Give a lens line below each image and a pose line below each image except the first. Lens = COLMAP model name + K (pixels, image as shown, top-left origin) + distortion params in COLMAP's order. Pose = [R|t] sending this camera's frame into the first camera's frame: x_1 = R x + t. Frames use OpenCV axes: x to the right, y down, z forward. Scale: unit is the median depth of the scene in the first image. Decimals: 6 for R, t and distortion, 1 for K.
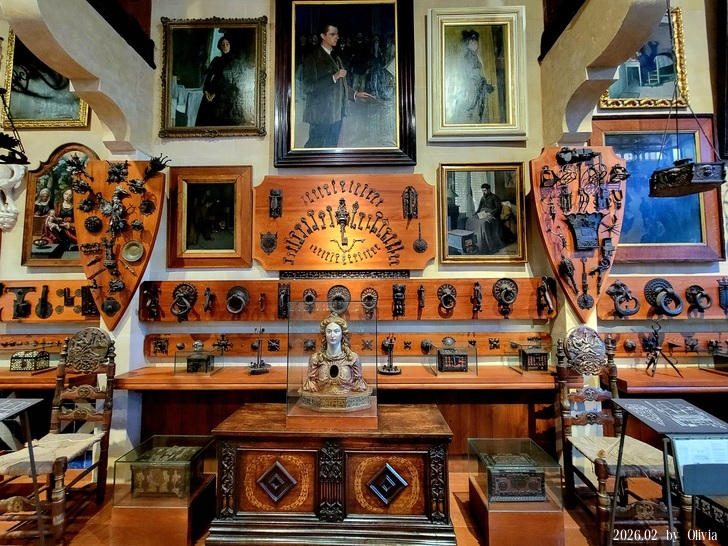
lens RADIAL K [[301.3, 0, 365.1], [0, 301.3, 276.4], [0, 0, 1]] dist [-0.006623, -0.000888]
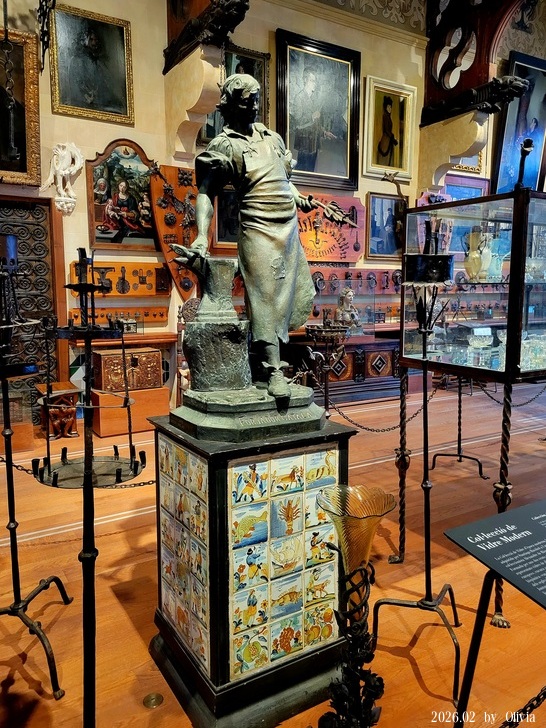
lens RADIAL K [[579.0, 0, 273.2], [0, 579.0, 363.9], [0, 0, 1]] dist [0.048705, -0.014490]
pose [[0.837665, -0.065790, 0.542207, -1.816575], [-0.034443, 0.984380, 0.172654, -0.009212], [-0.545097, -0.163302, 0.822315, -1.304422]]
